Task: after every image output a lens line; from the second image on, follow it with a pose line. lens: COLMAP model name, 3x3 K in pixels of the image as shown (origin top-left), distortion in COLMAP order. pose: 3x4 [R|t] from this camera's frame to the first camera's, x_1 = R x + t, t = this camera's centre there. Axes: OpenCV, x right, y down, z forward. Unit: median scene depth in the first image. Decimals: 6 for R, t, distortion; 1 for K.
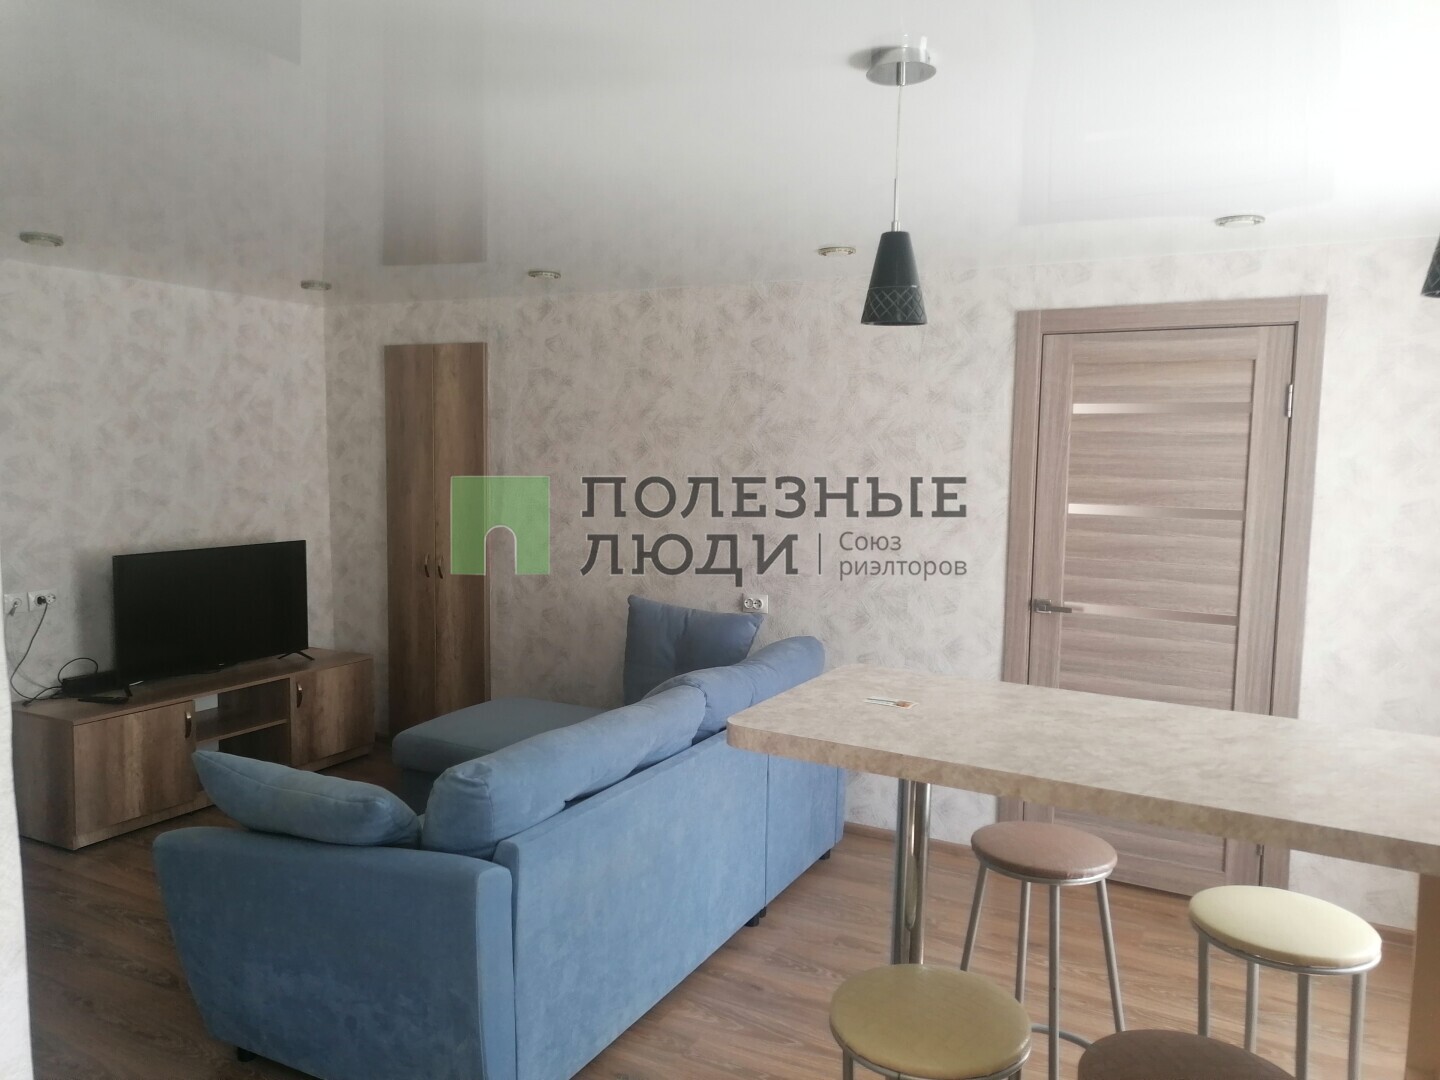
lens RADIAL K [[1083.2, 0, 716.5], [0, 1083.2, 531.8], [0, 0, 1]] dist [0.035337, -0.014164]
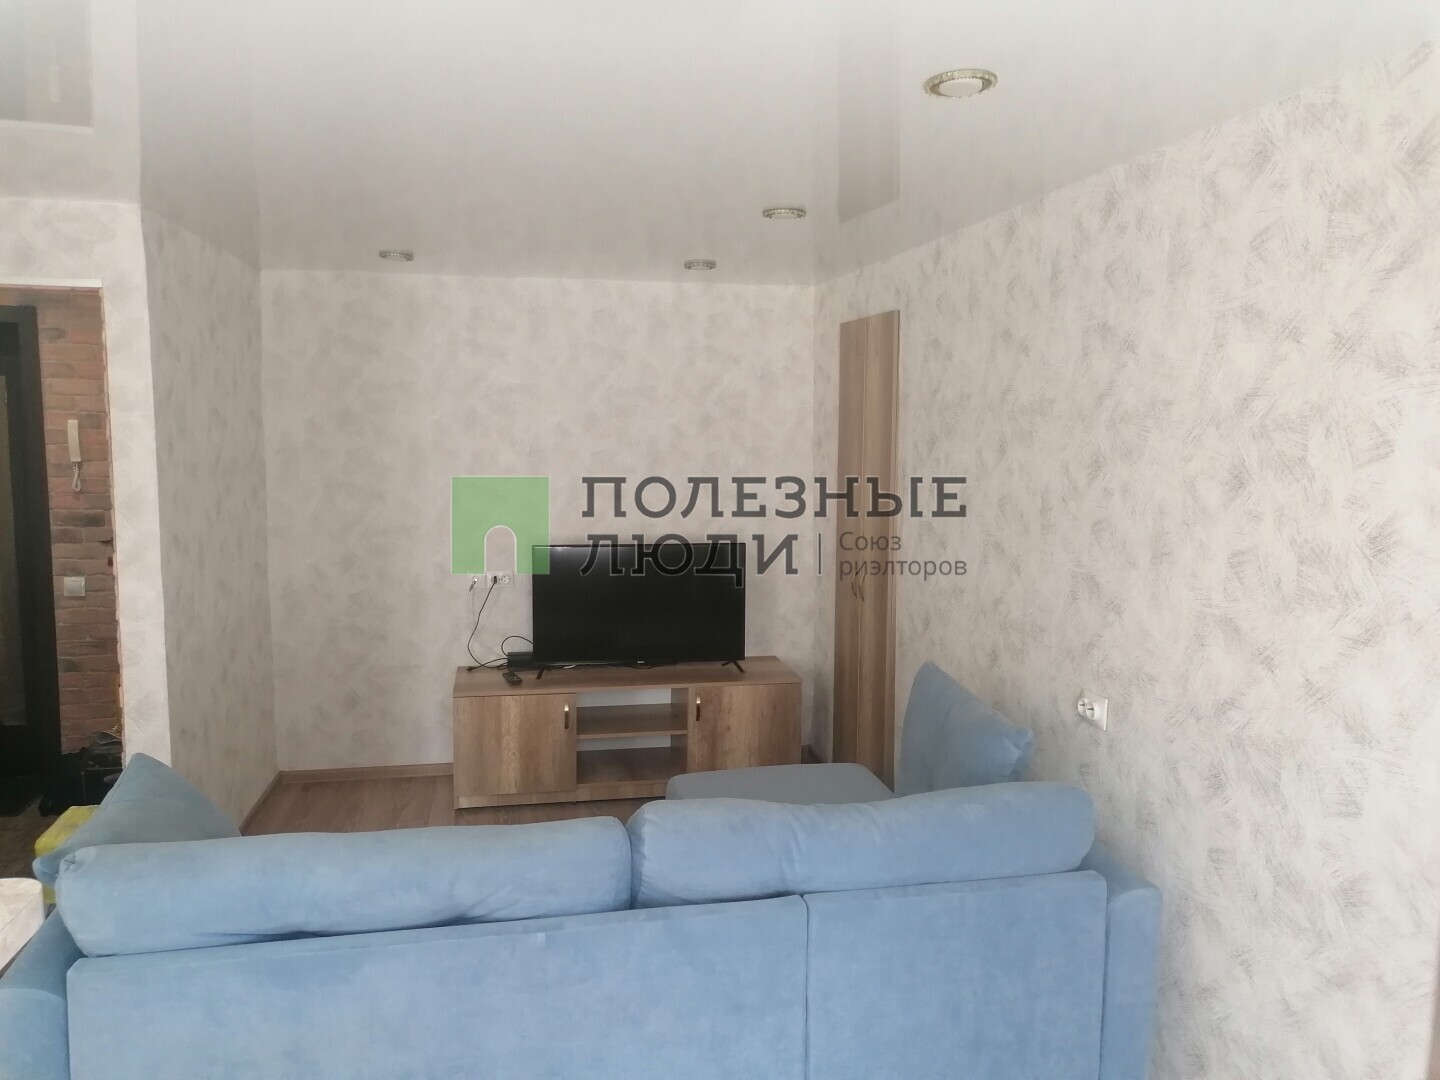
lens RADIAL K [[1083.2, 0, 721.3], [0, 1083.2, 535.8], [0, 0, 1]] dist [0.035337, -0.014164]
pose [[0.625319, 0.073544, -0.776896, 0.376456], [-0.059884, 0.997136, 0.046192, -0.046121], [0.778068, 0.017639, 0.627932, 0.470898]]
